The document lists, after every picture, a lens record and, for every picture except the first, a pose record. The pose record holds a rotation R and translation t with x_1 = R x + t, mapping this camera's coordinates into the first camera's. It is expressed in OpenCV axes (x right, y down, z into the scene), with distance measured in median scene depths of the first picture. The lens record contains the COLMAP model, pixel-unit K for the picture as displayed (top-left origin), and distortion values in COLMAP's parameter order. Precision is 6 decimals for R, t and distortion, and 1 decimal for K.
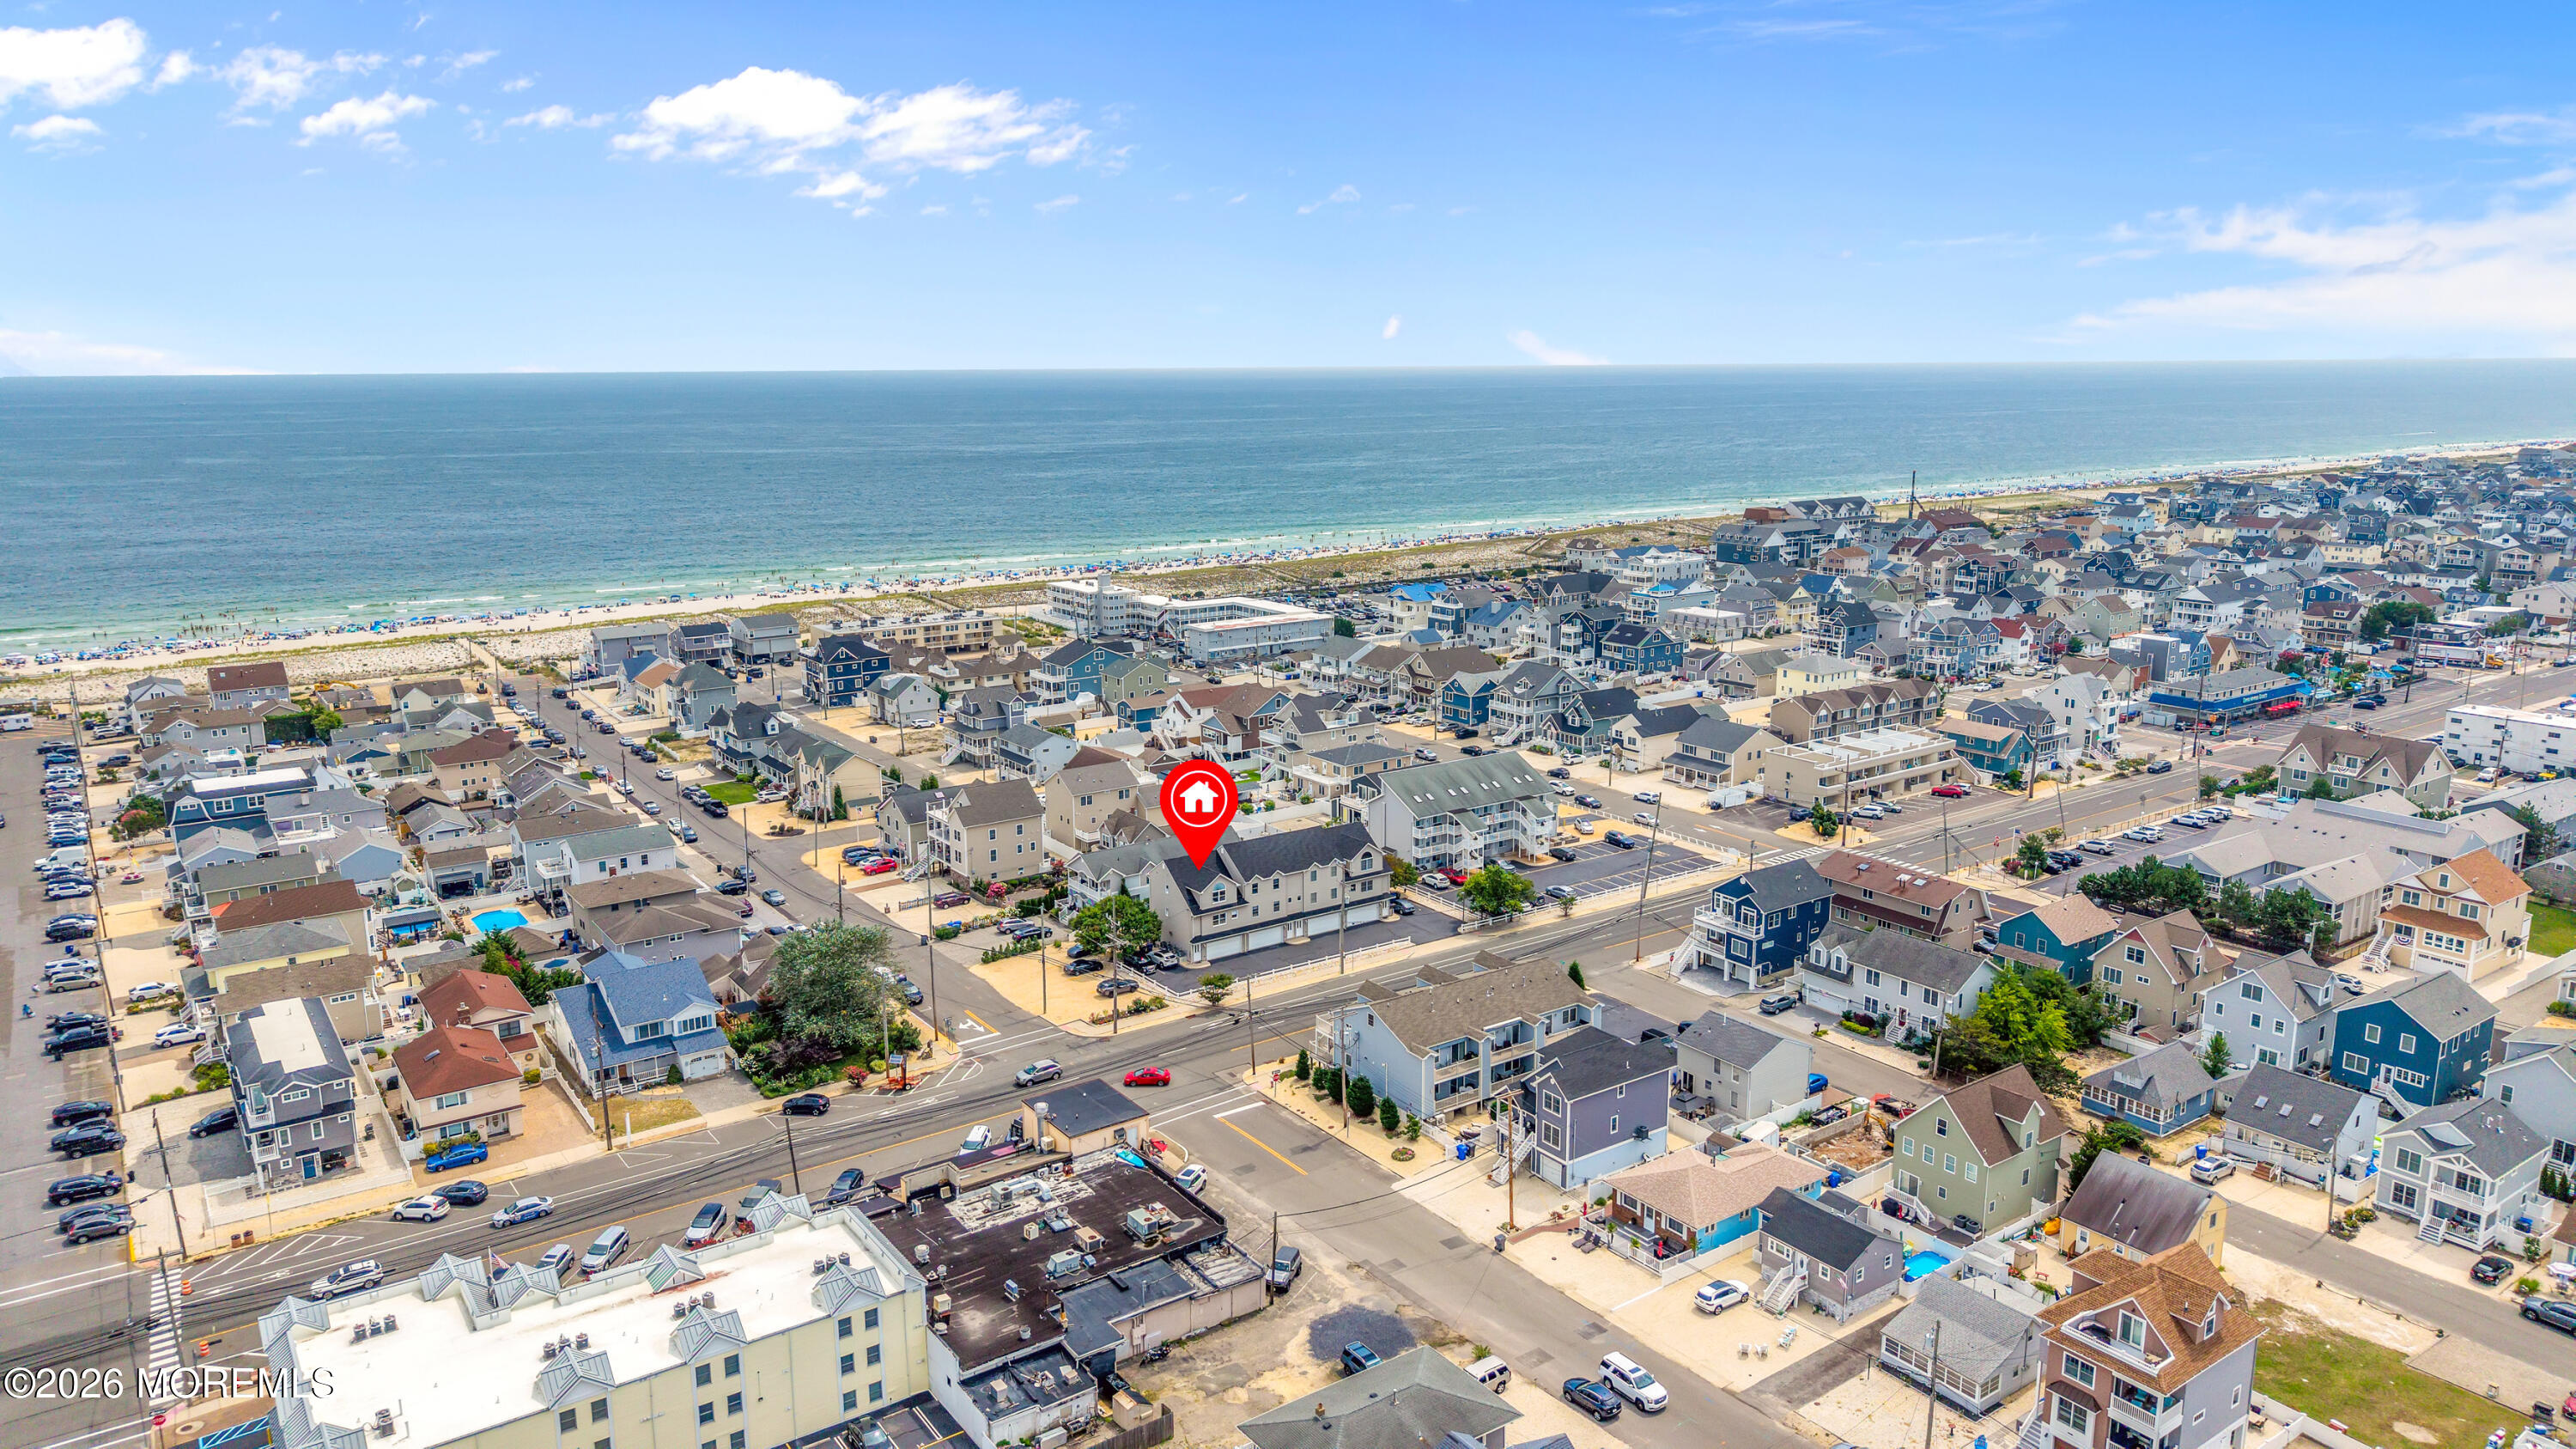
lens RADIAL K [[1700.6, 0, 1288.0], [0, 1700.6, 724.5], [0, 0, 1]] dist [0.132799, -0.268277]
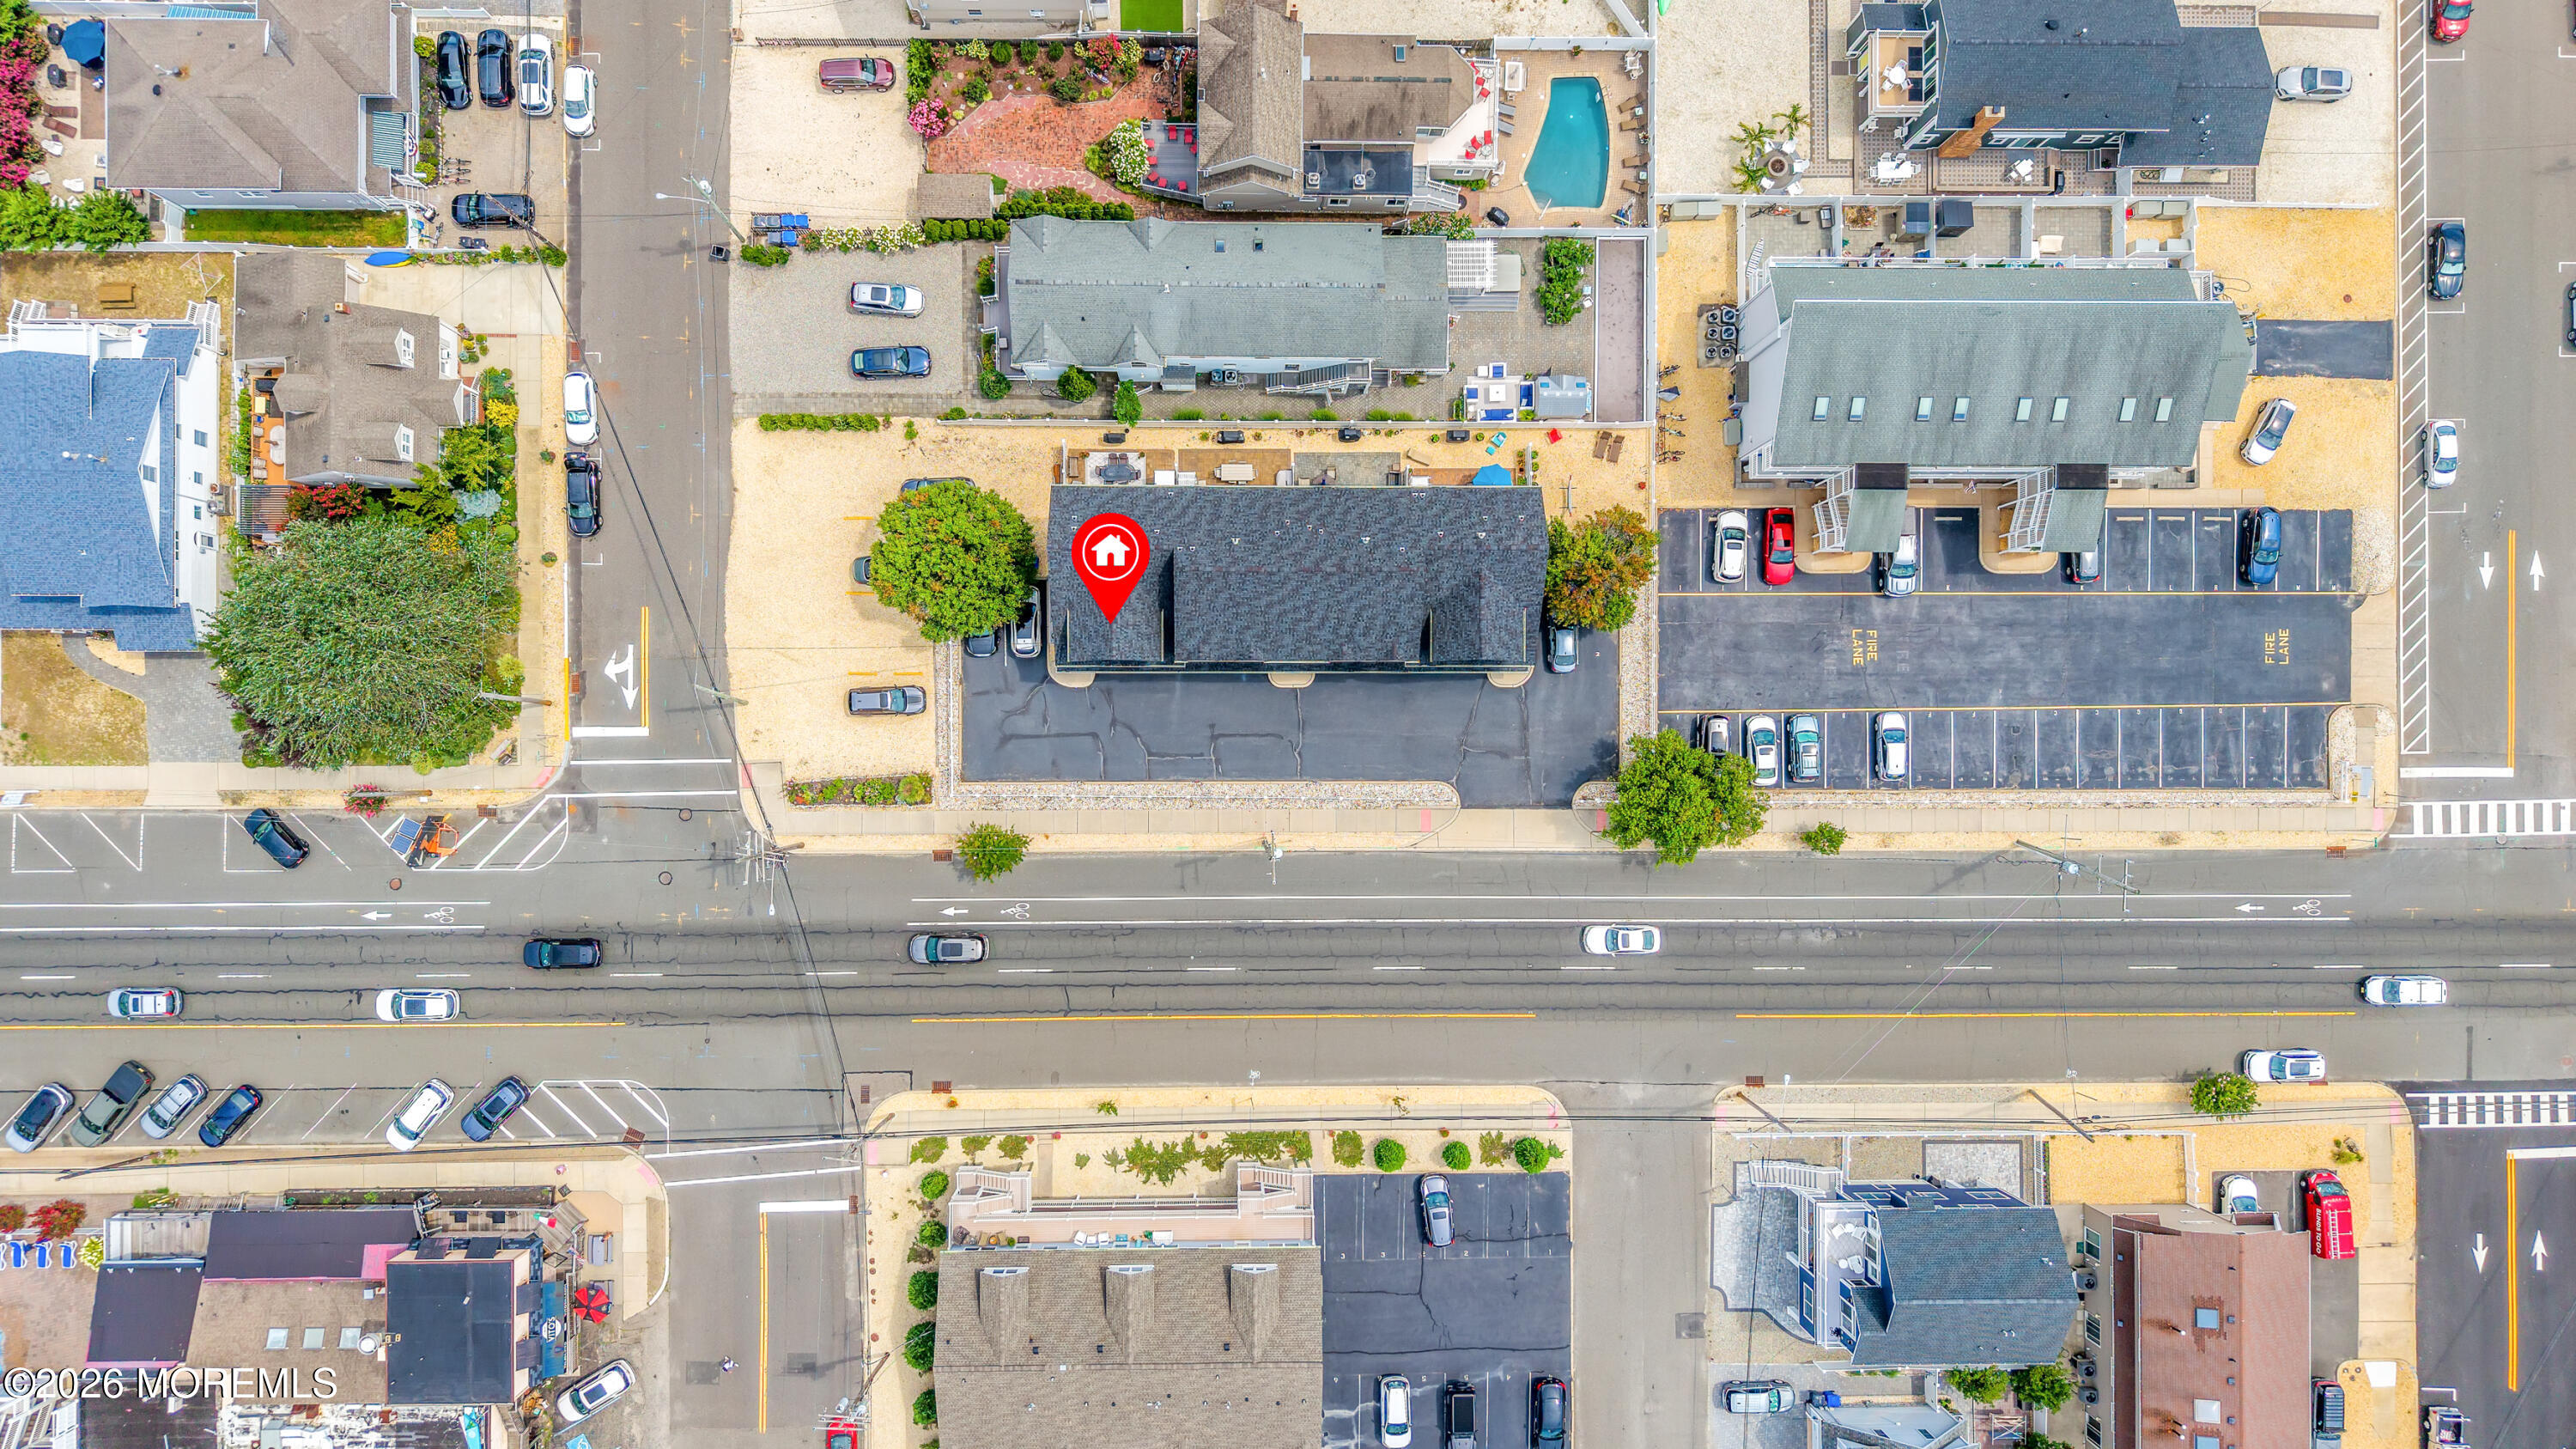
lens RADIAL K [[1738.1, 0, 1275.5], [0, 1738.1, 772.5], [0, 0, 1]] dist [0.059086, -0.072280]
pose [[0.816756, 0.576219, 0.029668, 0.003728], [-0.150845, 0.163618, 0.974923, -0.381143], [0.556915, -0.800750, 0.220556, 0.808423]]
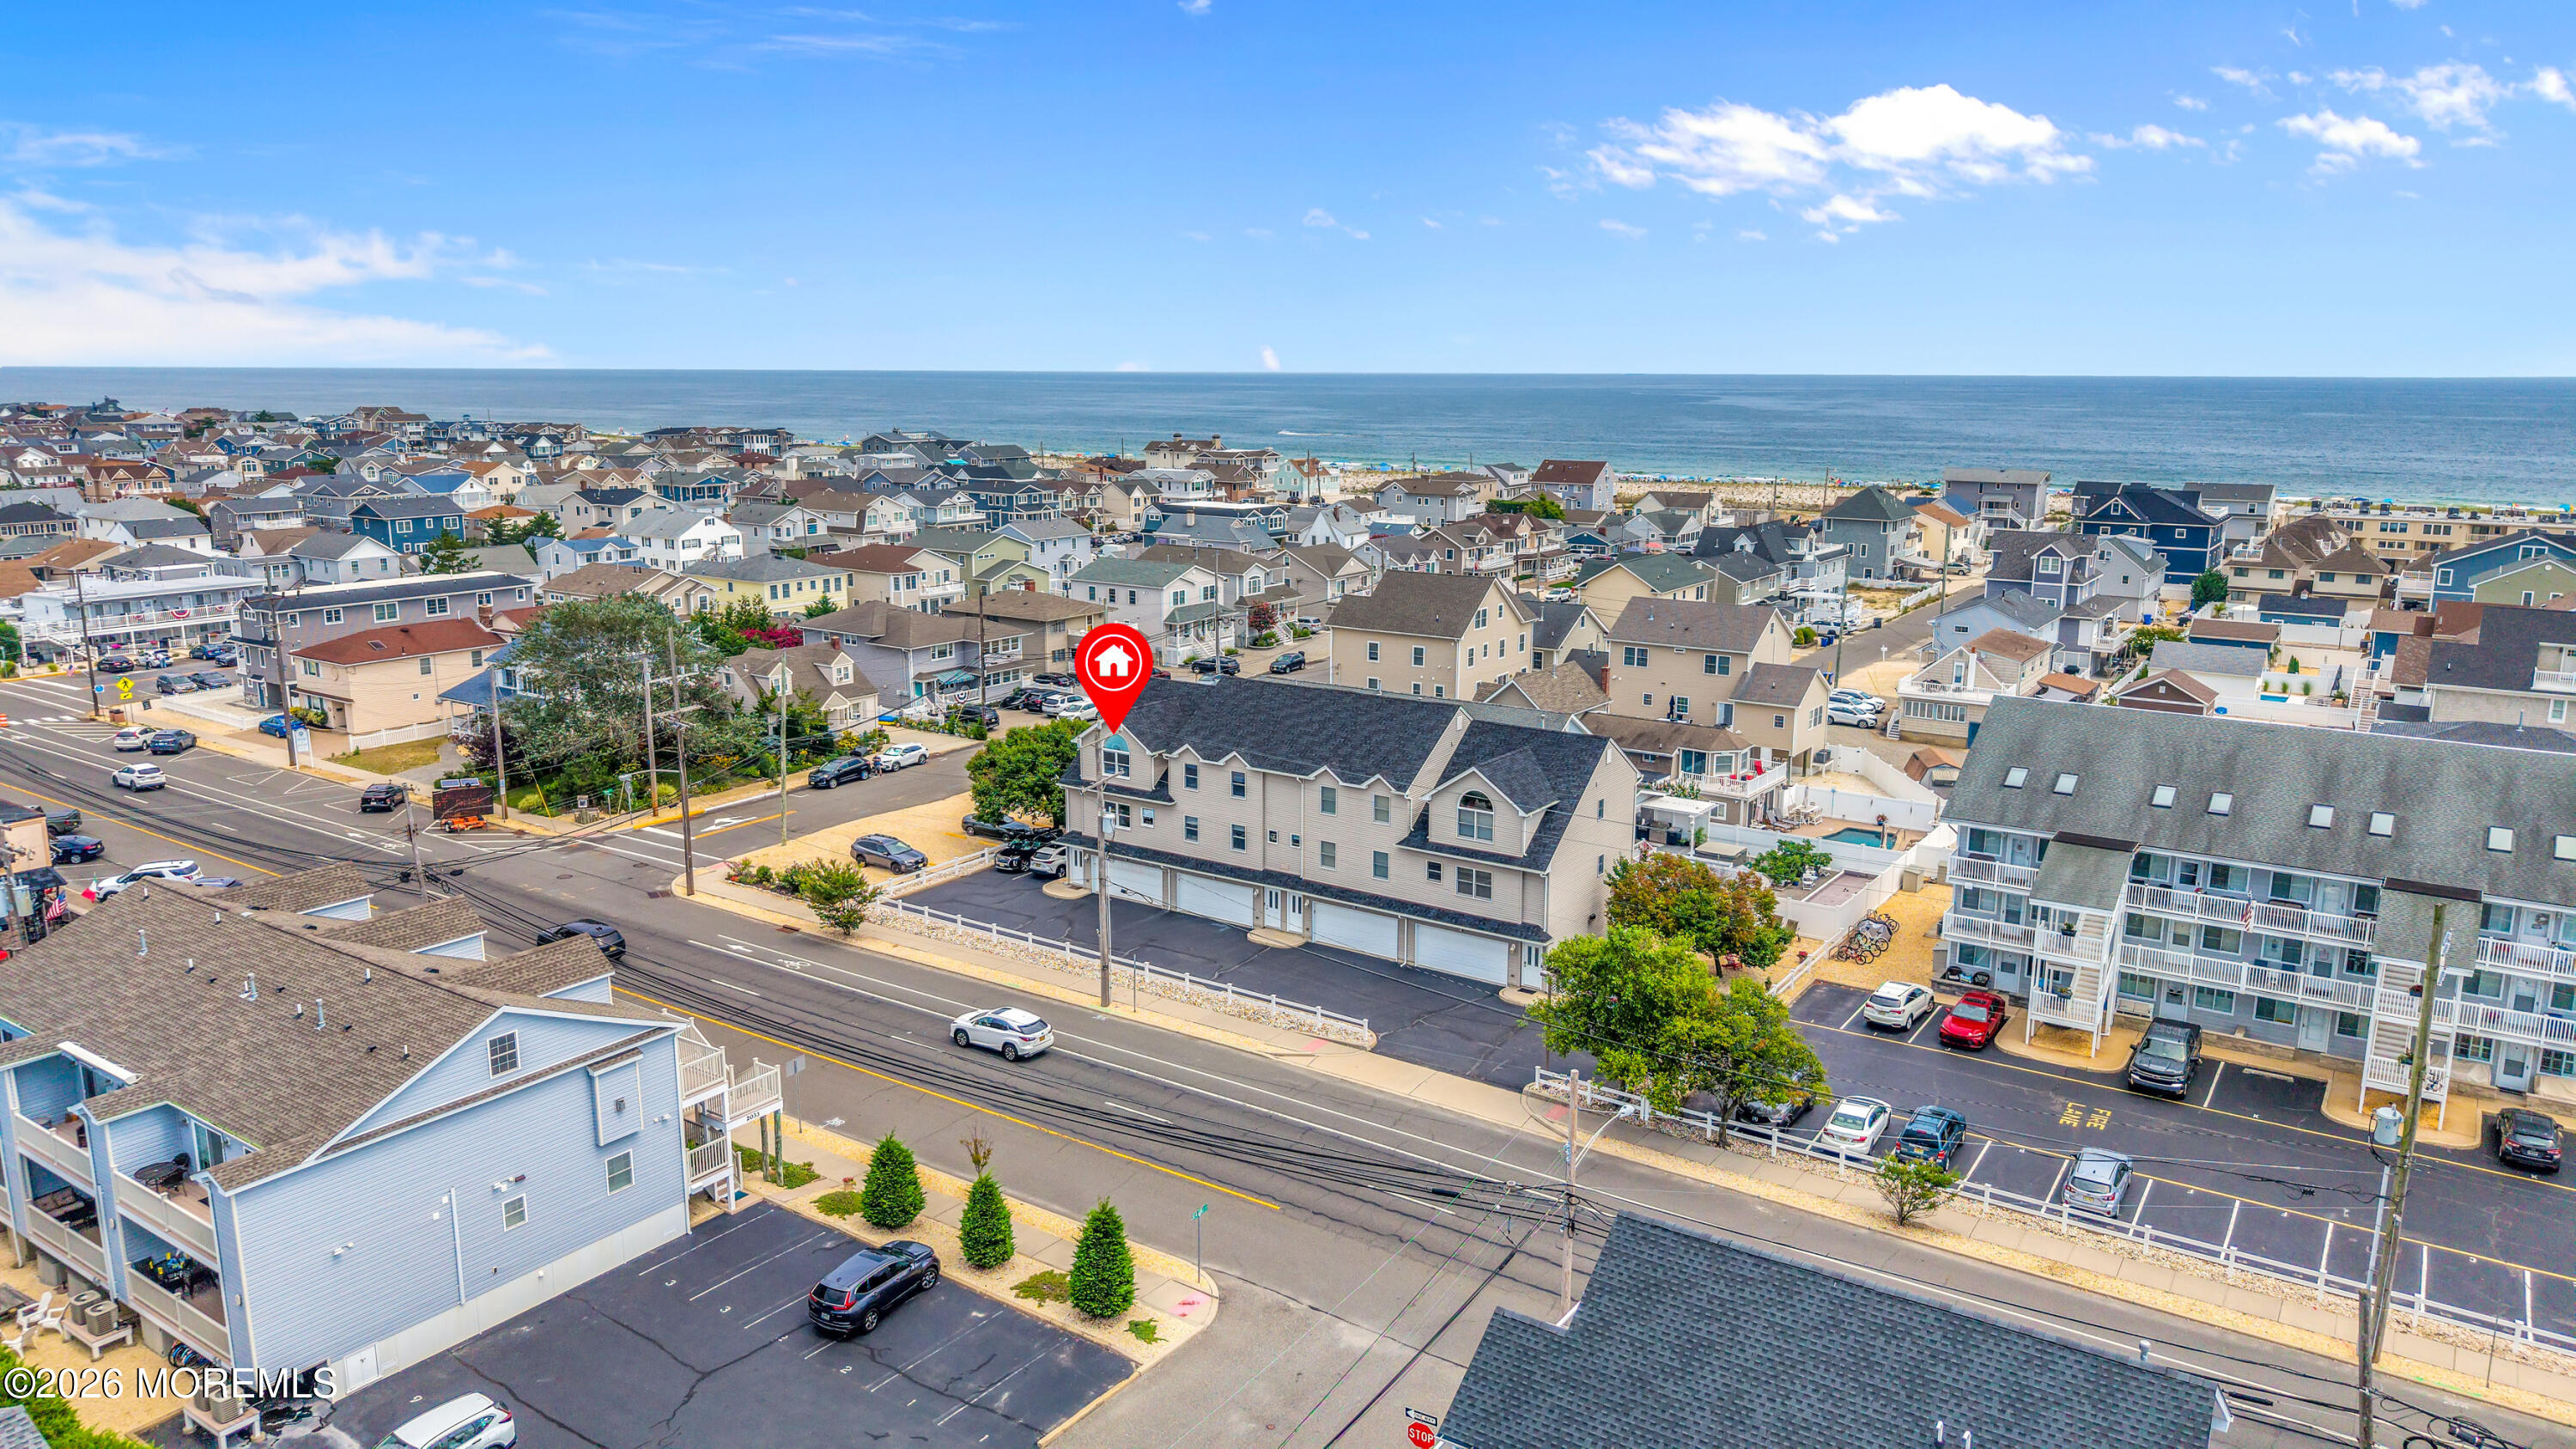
lens RADIAL K [[1713.0, 0, 1288.0], [0, 1713.0, 724.5], [0, 0, 1]] dist [0.054479, -0.074670]
pose [[0.343176, 0.196036, -0.918586, 0.364034], [-0.198854, 0.970973, 0.132926, 0.018365], [0.917980, 0.137048, 0.372197, 0.797136]]
